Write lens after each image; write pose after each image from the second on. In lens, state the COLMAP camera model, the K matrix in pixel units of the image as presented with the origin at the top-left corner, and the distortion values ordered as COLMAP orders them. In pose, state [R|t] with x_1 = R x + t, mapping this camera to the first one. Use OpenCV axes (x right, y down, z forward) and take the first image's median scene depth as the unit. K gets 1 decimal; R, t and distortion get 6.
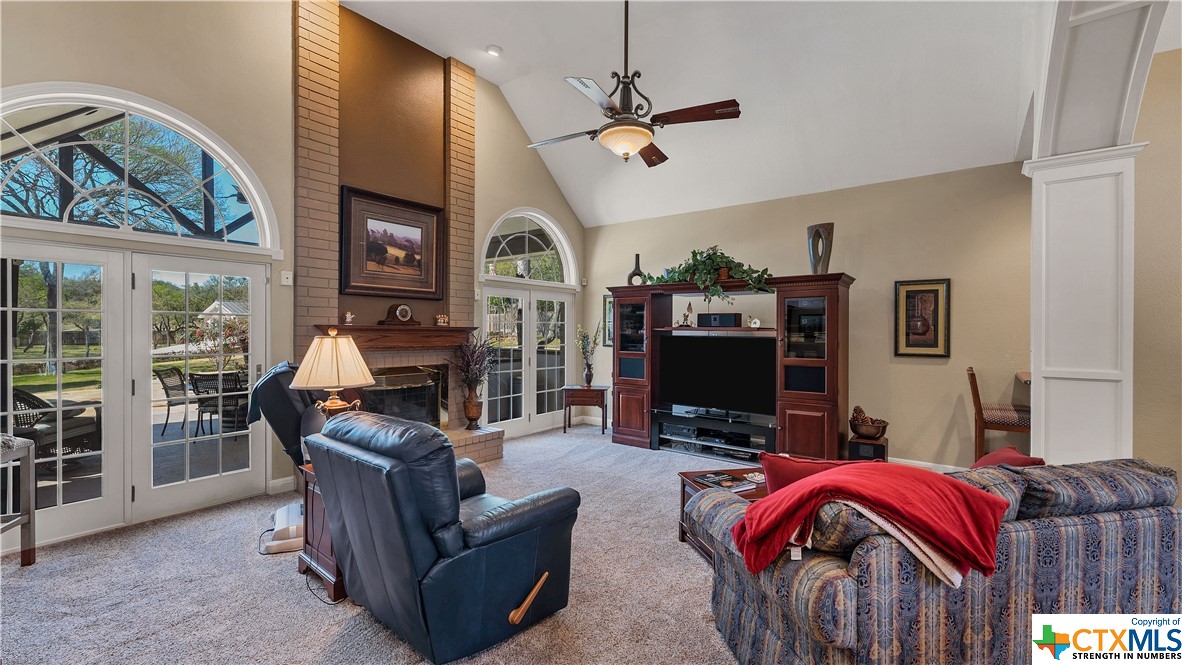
lens RADIAL K [[489.7, 0, 594.5], [0, 489.7, 329.0], [0, 0, 1]] dist [-0.000291, -0.000164]
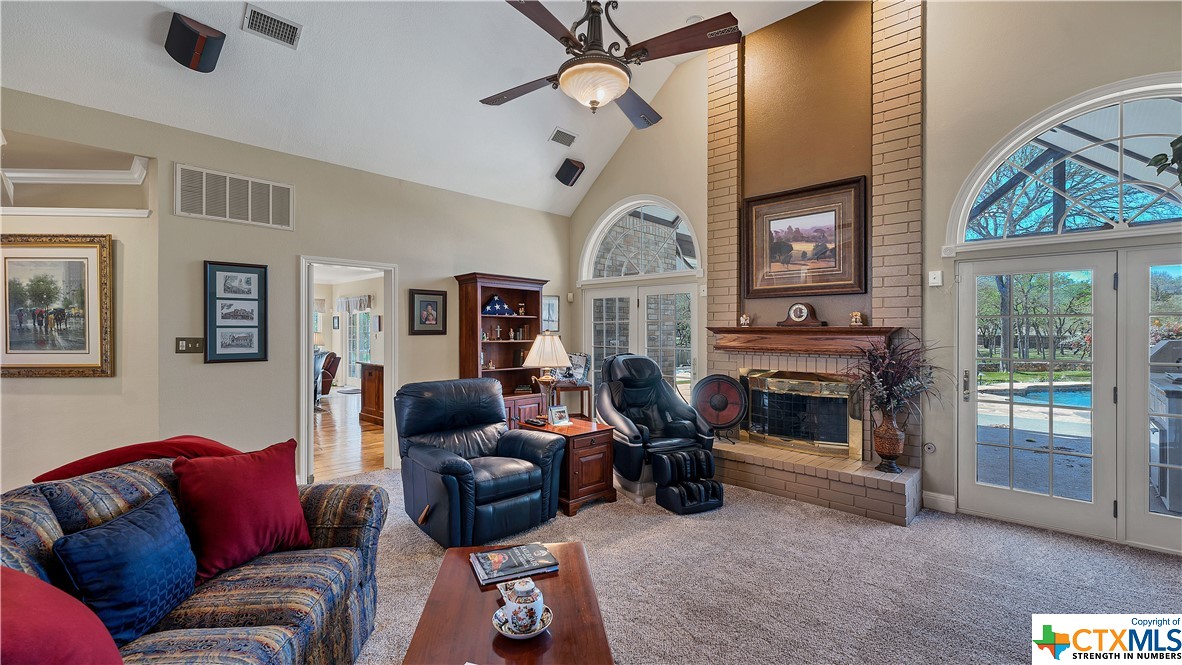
lens RADIAL K [[489.7, 0, 594.5], [0, 489.7, 329.0], [0, 0, 1]] dist [-0.000291, -0.000164]
pose [[-0.094704, -0.010413, -0.995451, 0.534502], [-0.000921, 0.999946, -0.010372, 0.006859], [0.995505, -0.000065, -0.094708, 0.686482]]
